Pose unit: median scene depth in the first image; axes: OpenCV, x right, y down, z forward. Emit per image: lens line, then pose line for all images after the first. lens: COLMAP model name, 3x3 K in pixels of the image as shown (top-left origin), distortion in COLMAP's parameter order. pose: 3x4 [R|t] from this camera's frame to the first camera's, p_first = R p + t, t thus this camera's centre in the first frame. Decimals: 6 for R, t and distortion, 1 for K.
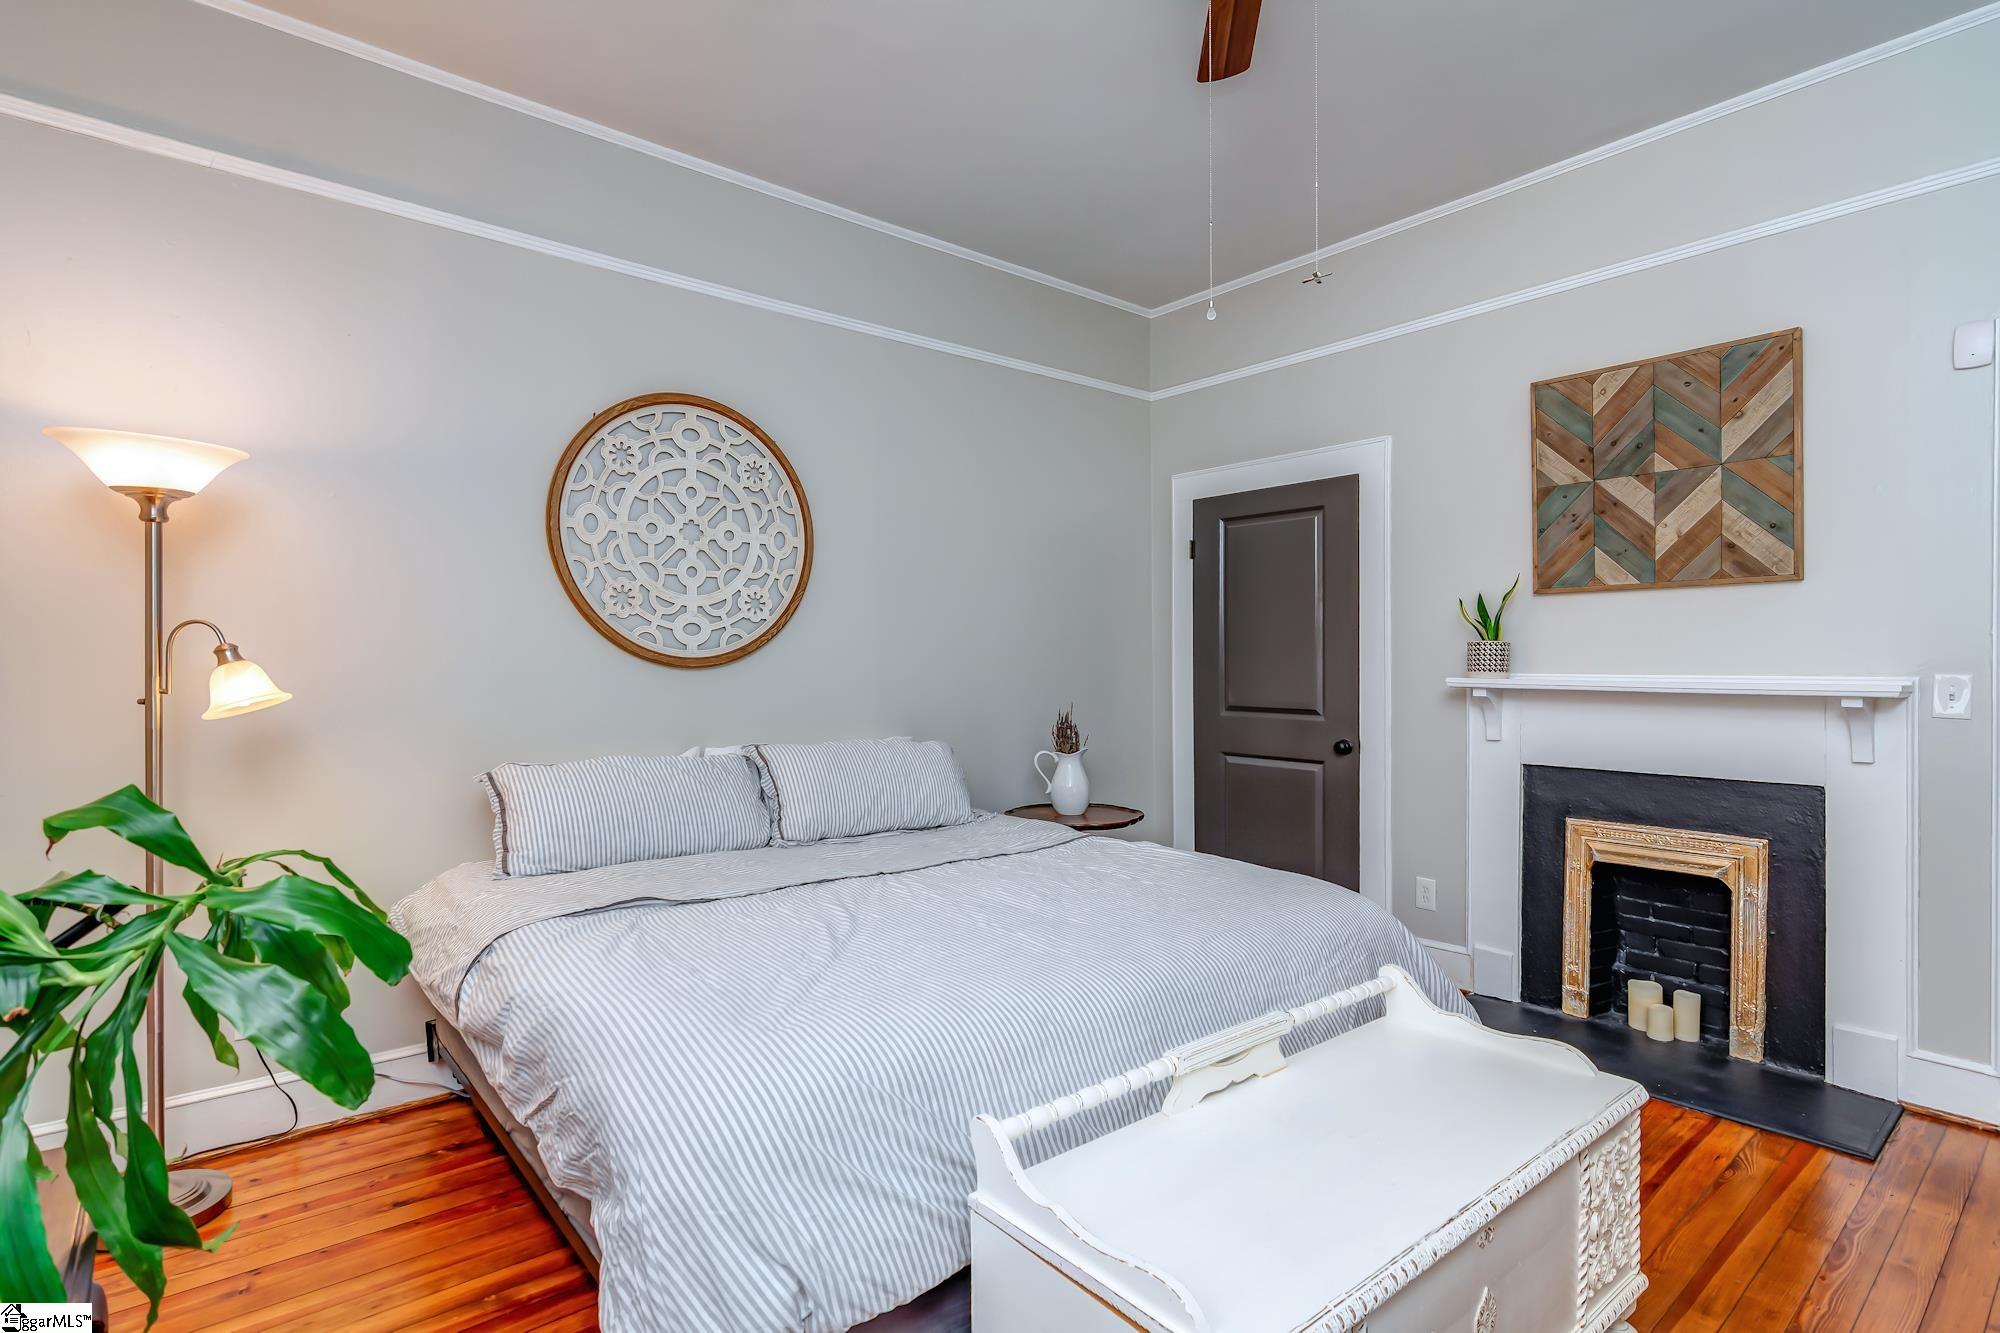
lens RADIAL K [[981.4, 0, 1012.5], [0, 981.4, 672.4], [0, 0, 1]] dist [-0.002577, -0.000723]
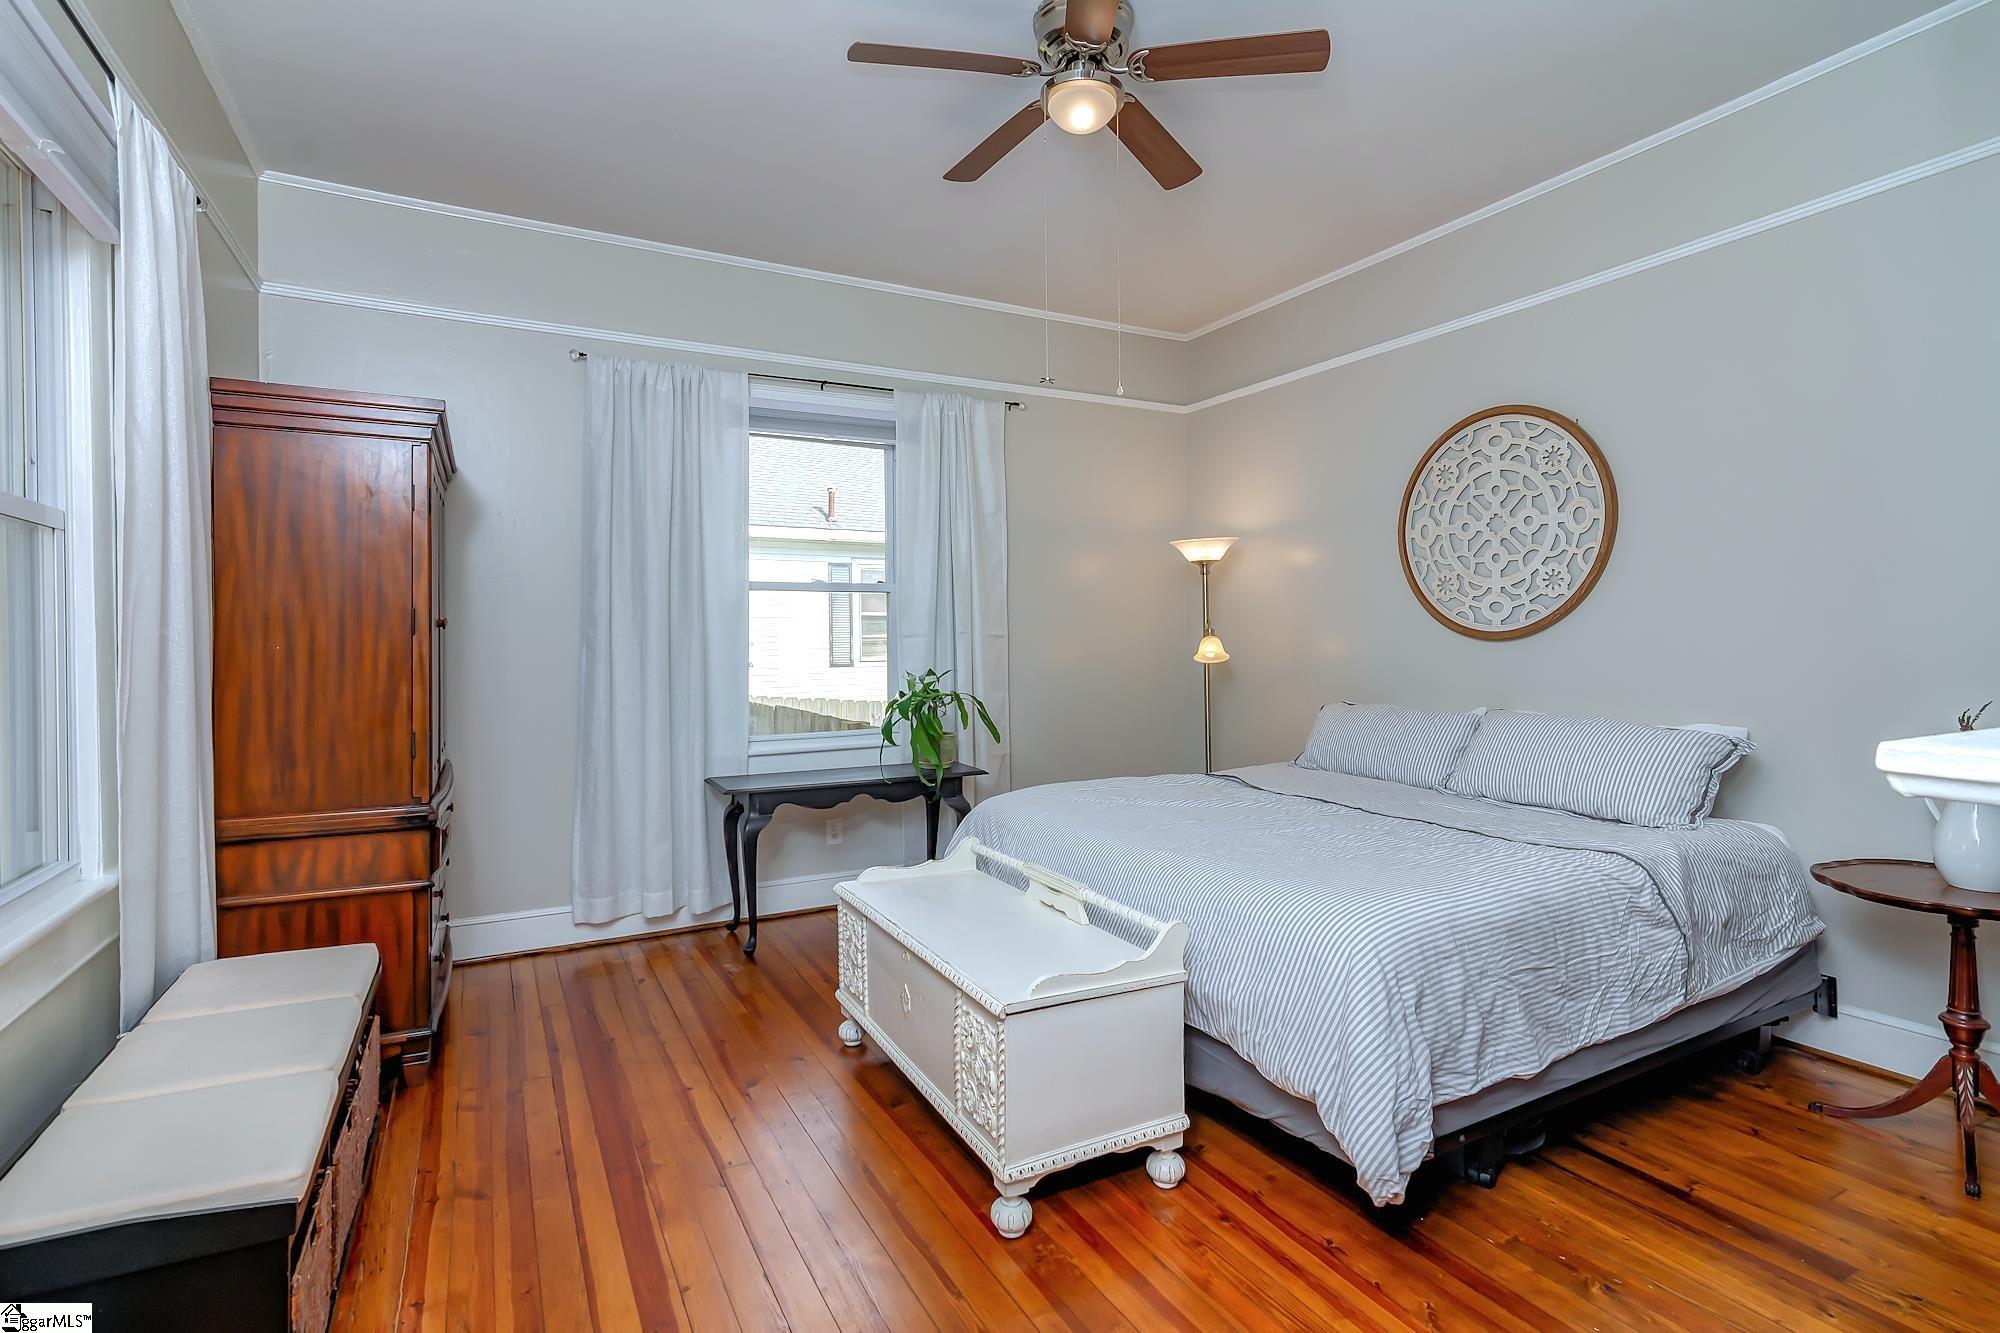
lens RADIAL K [[981.4, 0, 1012.2], [0, 981.4, 654.1], [0, 0, 1]] dist [-0.002577, -0.000723]
pose [[-0.184803, 0.009161, -0.982733, 0.922569], [-0.011080, 0.999874, 0.011404, 0.004658], [0.982713, 0.012996, -0.184678, 0.646198]]
